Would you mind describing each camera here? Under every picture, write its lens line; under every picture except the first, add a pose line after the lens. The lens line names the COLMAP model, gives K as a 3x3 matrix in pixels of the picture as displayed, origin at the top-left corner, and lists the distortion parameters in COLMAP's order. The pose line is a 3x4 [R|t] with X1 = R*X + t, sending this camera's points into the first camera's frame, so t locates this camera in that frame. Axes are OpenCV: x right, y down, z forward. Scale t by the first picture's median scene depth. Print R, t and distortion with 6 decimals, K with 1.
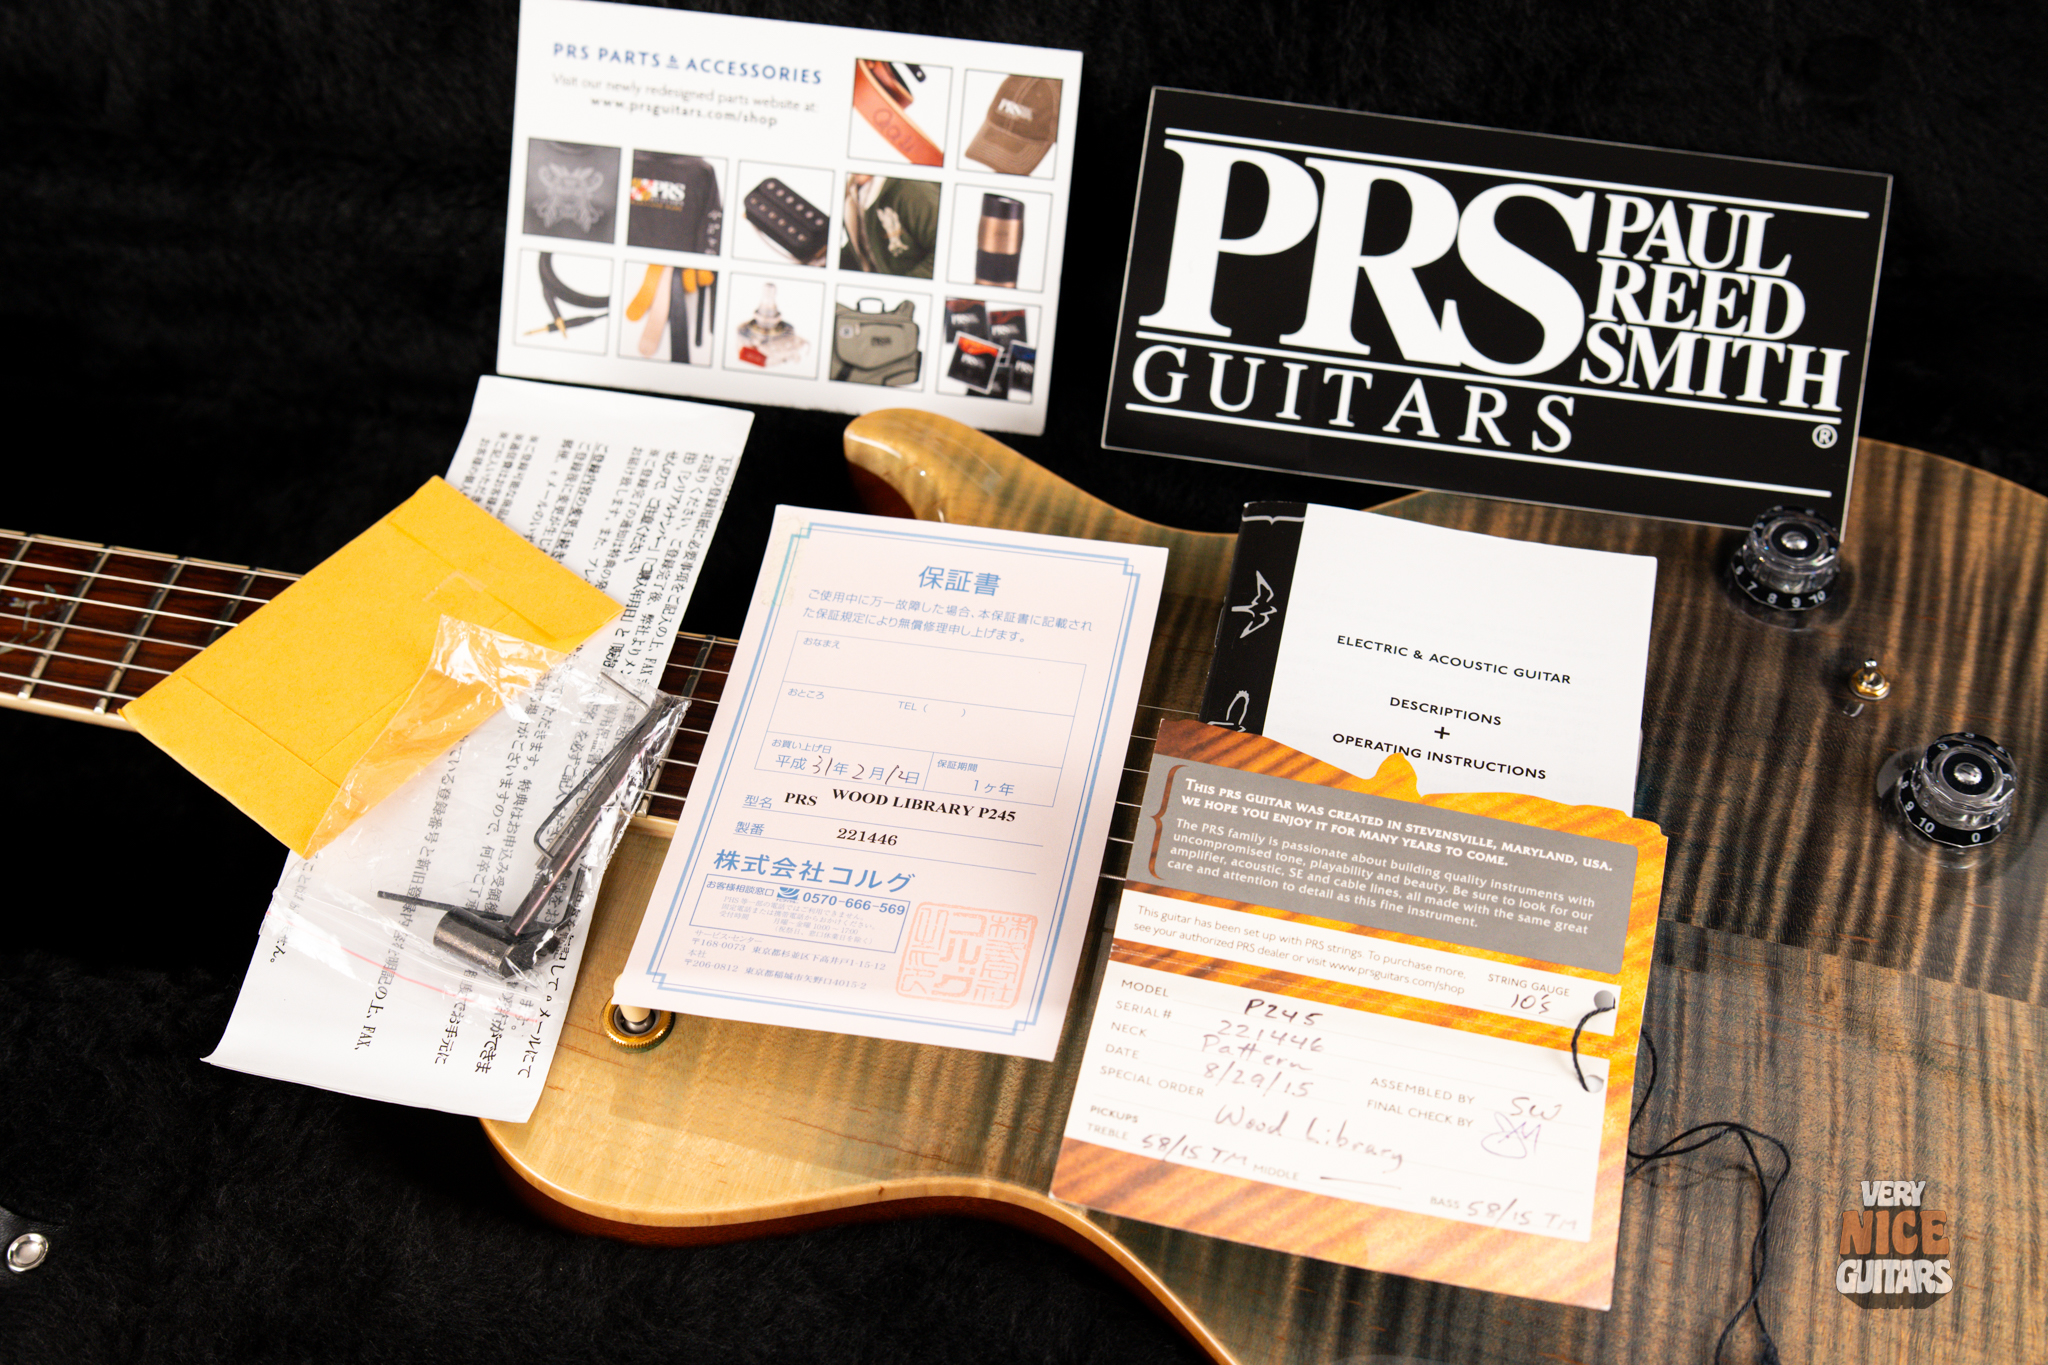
lens RADIAL K [[2895.1, 0, 1023.3], [0, 2895.1, 710.2], [0, 0, 1]] dist [0.099416, -0.304495]
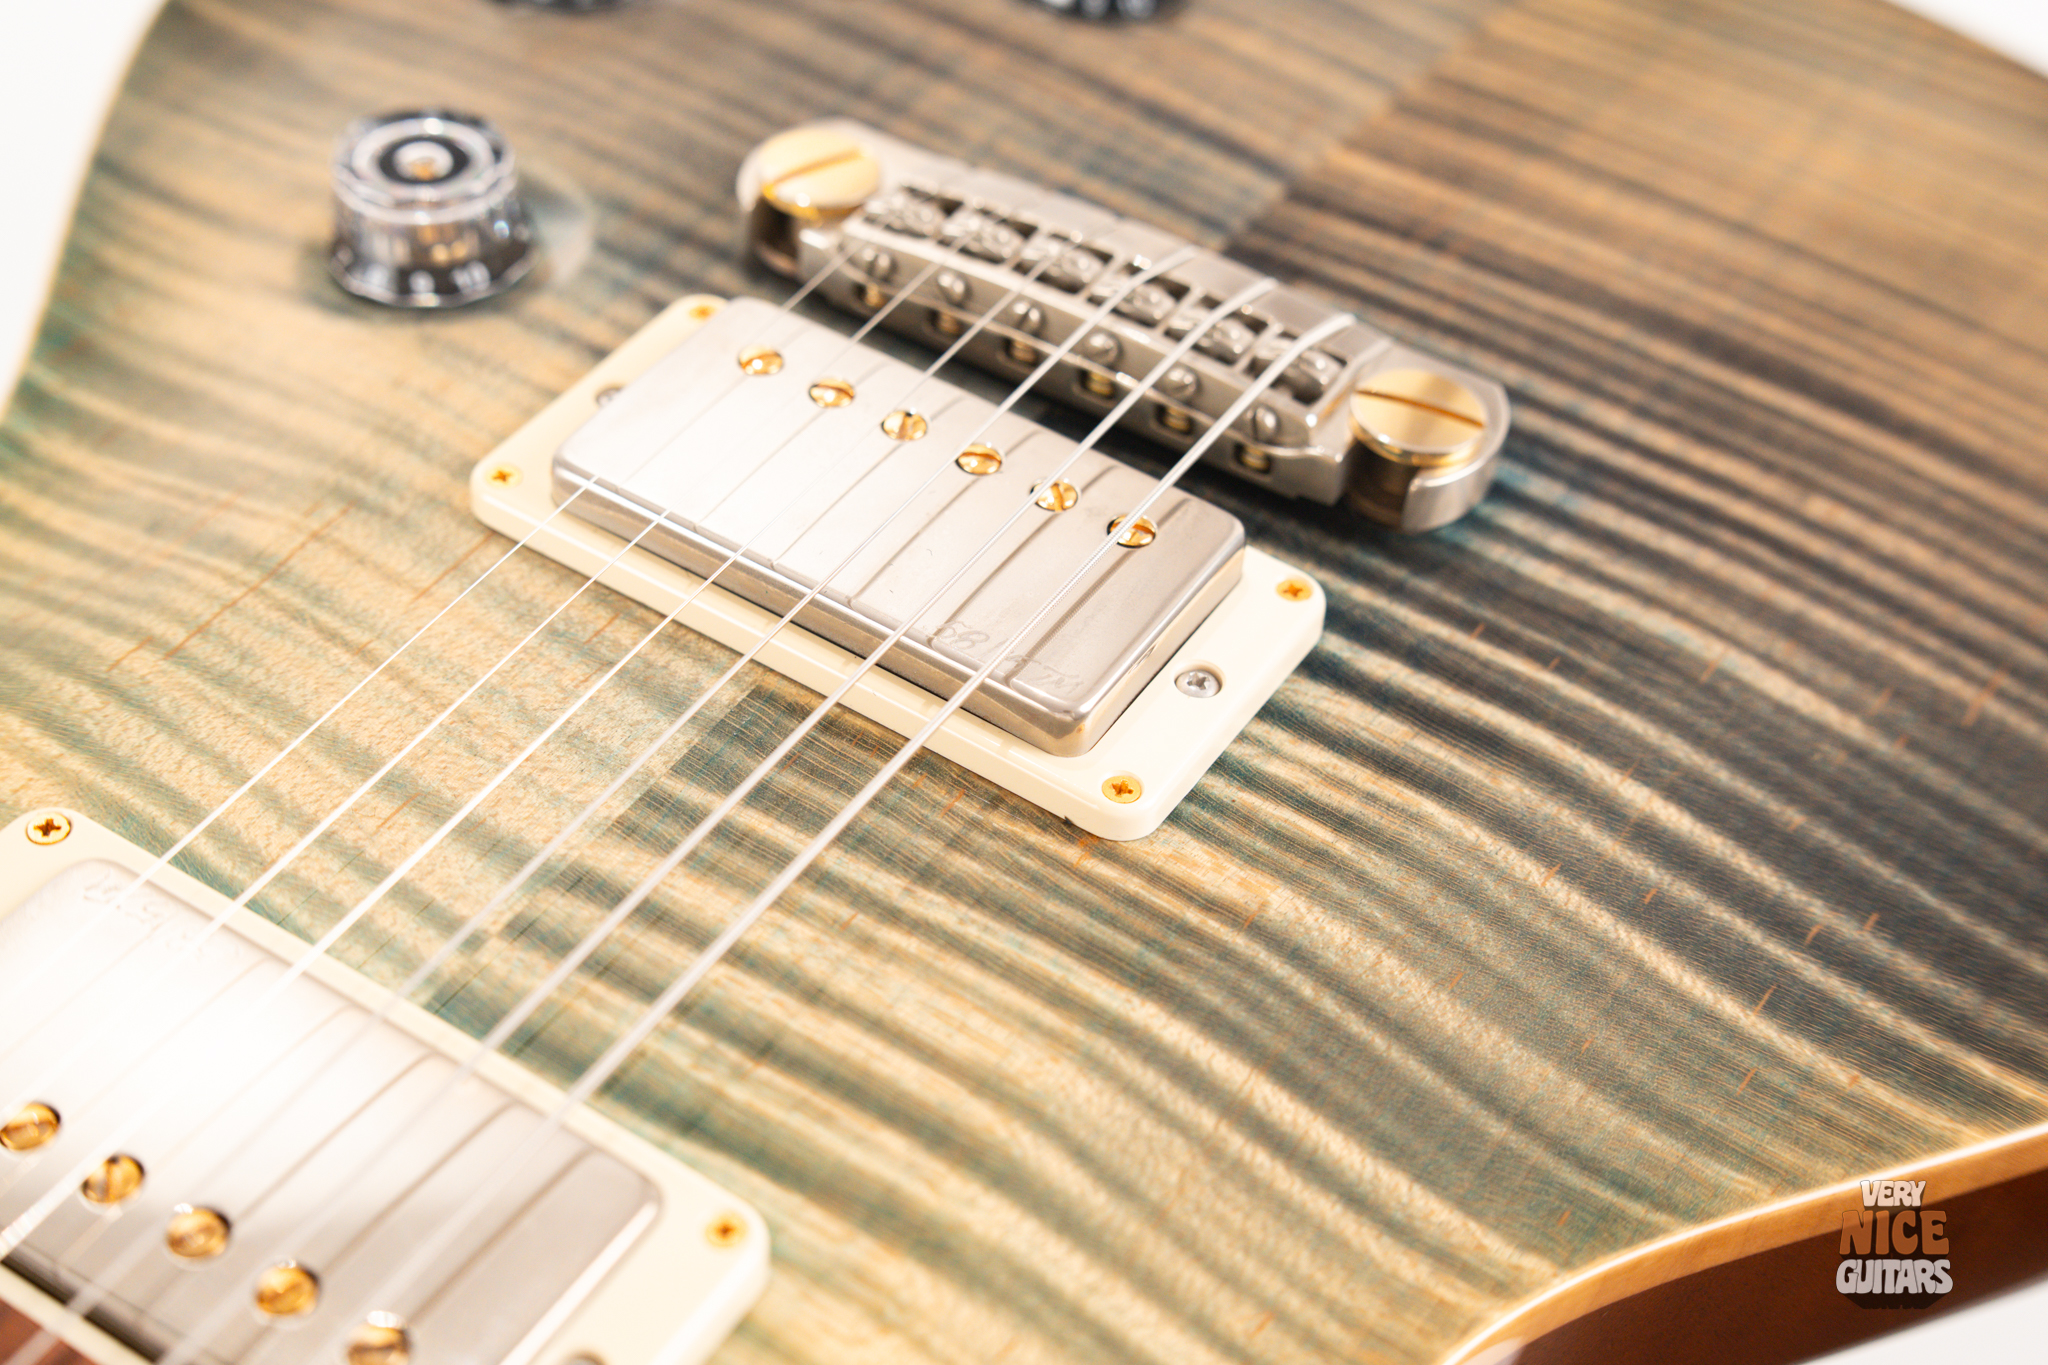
lens RADIAL K [[2895.1, 0, 1023.3], [0, 2895.1, 710.2], [0, 0, 1]] dist [0.099416, -0.304495]
pose [[0.304775, -0.624109, 0.719444, -0.236082], [0.708792, 0.653192, 0.266373, -0.043575], [-0.636181, 0.428753, 0.641440, 0.686269]]
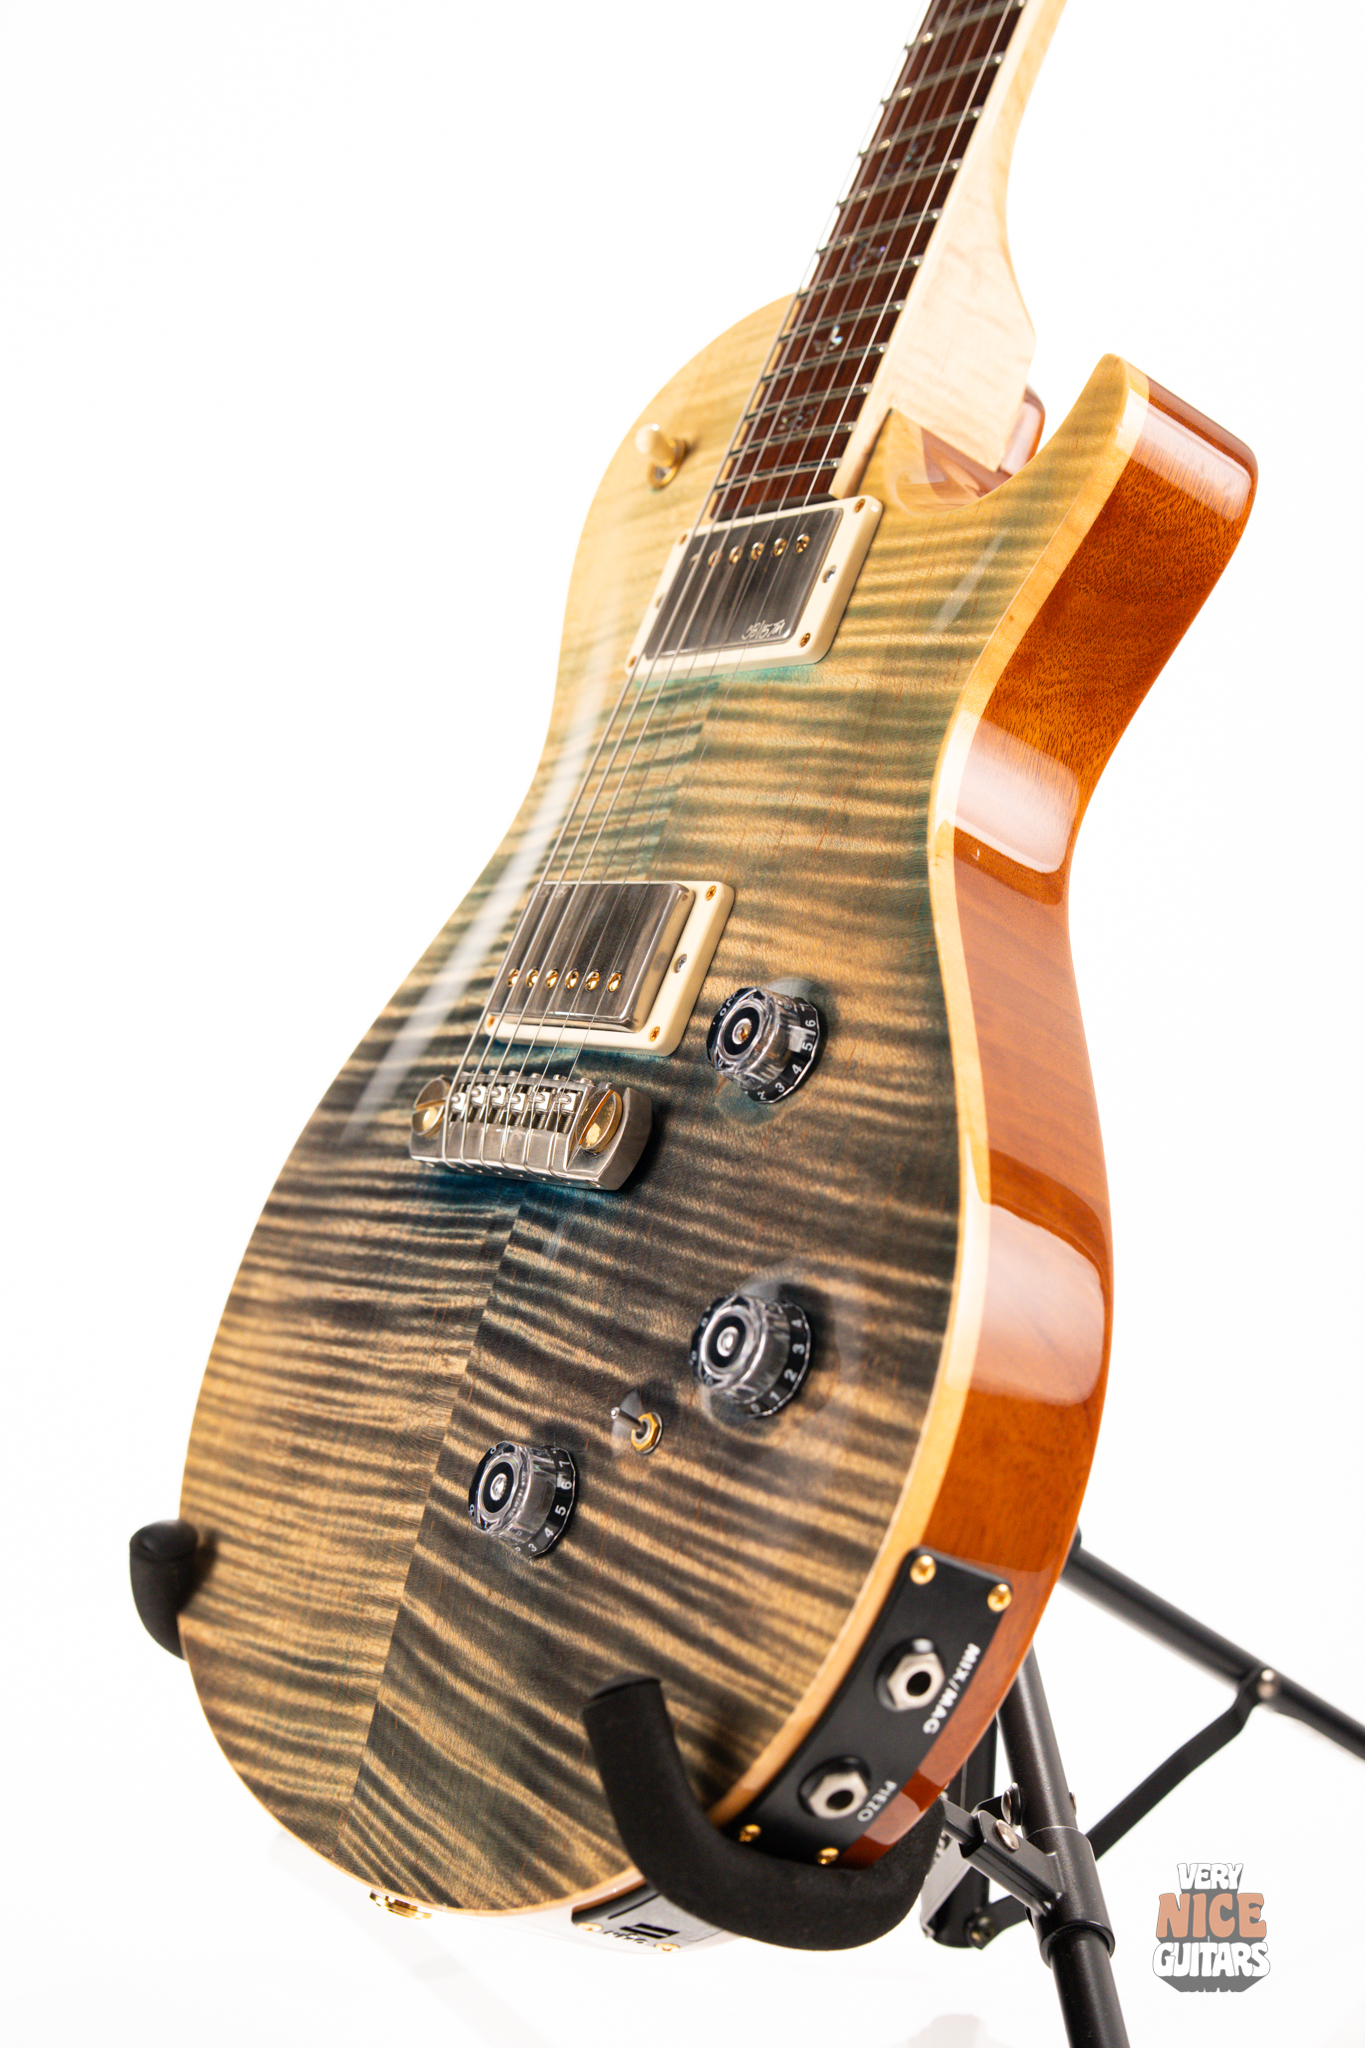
lens RADIAL K [[2905.5, 0, 689.9], [0, 2905.5, 1030.0], [0, 0, 1]] dist [0.100689, -0.336295]
pose [[-0.173879, 0.917428, -0.357900, 0.521387], [-0.031418, 0.358083, 0.933161, -0.949423], [0.984266, 0.173502, -0.033439, 1.066313]]
